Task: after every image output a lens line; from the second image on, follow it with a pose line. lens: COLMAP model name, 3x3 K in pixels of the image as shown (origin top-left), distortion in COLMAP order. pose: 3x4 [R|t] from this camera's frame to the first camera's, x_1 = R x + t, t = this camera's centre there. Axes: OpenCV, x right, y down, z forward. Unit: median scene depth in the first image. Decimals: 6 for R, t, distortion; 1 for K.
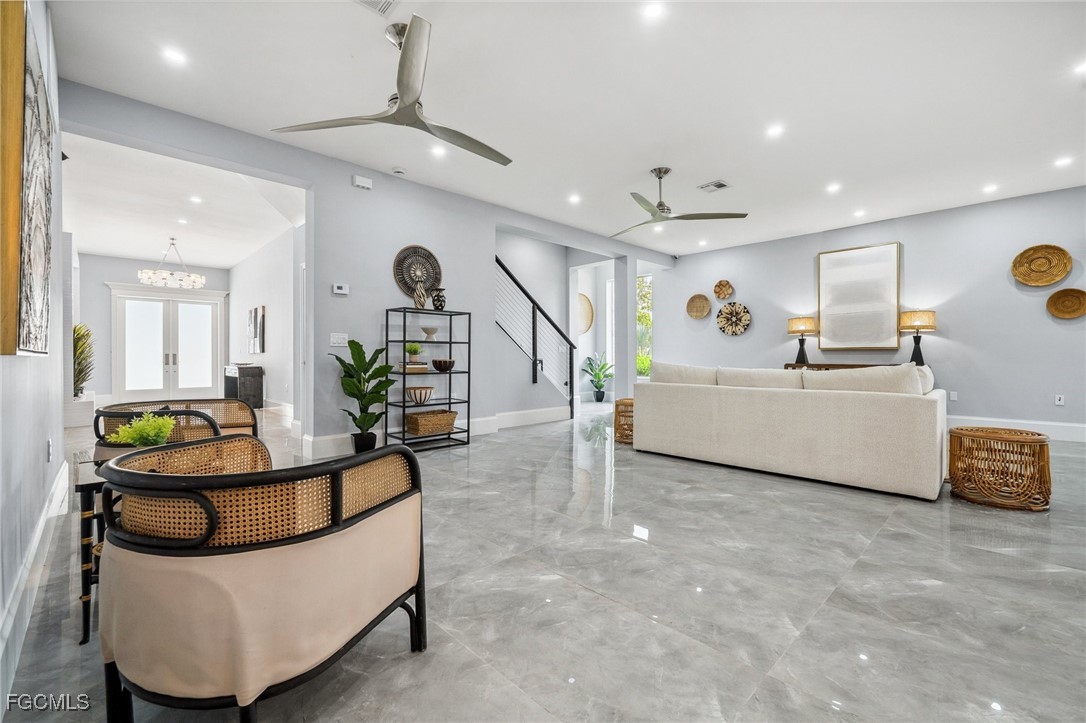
lens RADIAL K [[456.0, 0, 538.8], [0, 456.0, 356.3], [0, 0, 1]] dist [-0.001552, -0.000016]
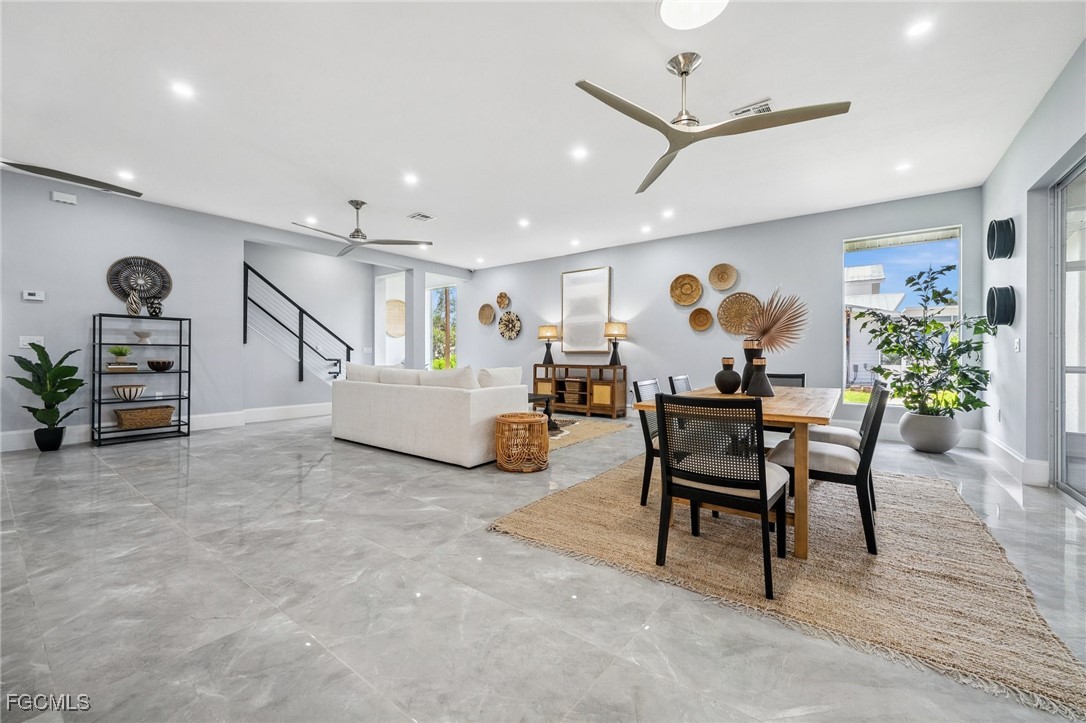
lens RADIAL K [[430.9, 0, 539.6], [0, 430.9, 355.2], [0, 0, 1]] dist [-0.000153, 0.000092]
pose [[0.988500, 0.004552, 0.151152, 0.510916], [-0.004739, 0.999988, 0.000877, -0.010320], [-0.151146, -0.001583, 0.988510, -0.167311]]
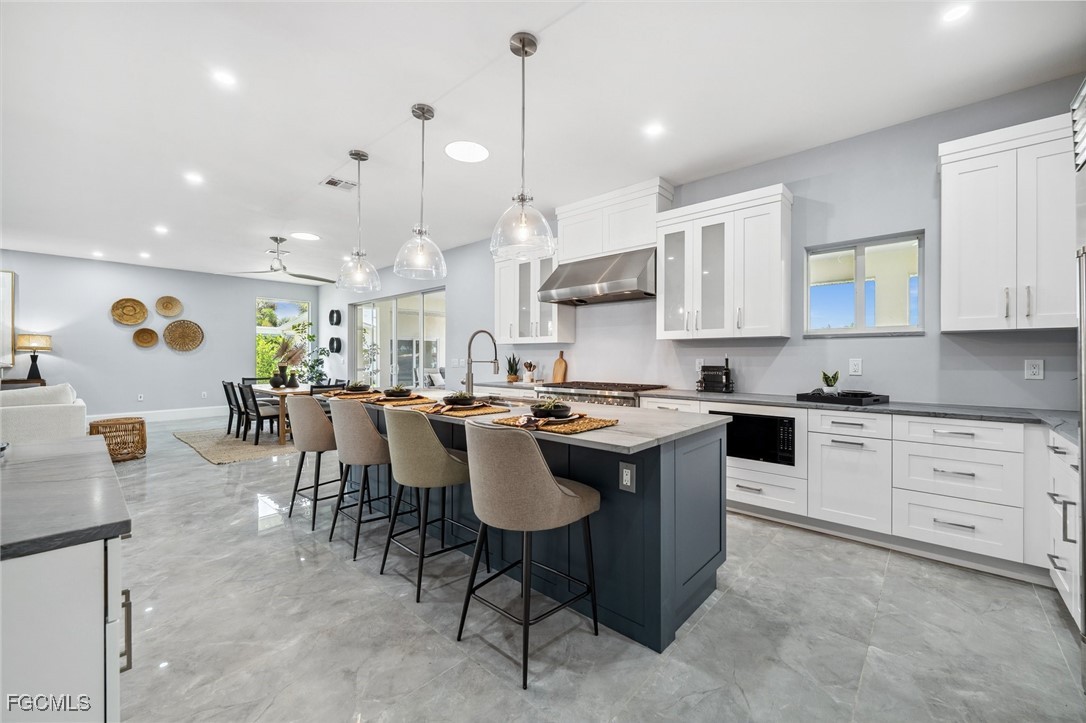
lens RADIAL K [[430.9, 0, 549.2], [0, 430.9, 358.2], [0, 0, 1]] dist [-0.000153, 0.000092]
pose [[-0.067527, -0.002197, 0.997715, -0.463845], [-0.003761, 0.999991, 0.001947, -0.050354], [-0.997710, -0.003621, -0.067534, -0.330831]]
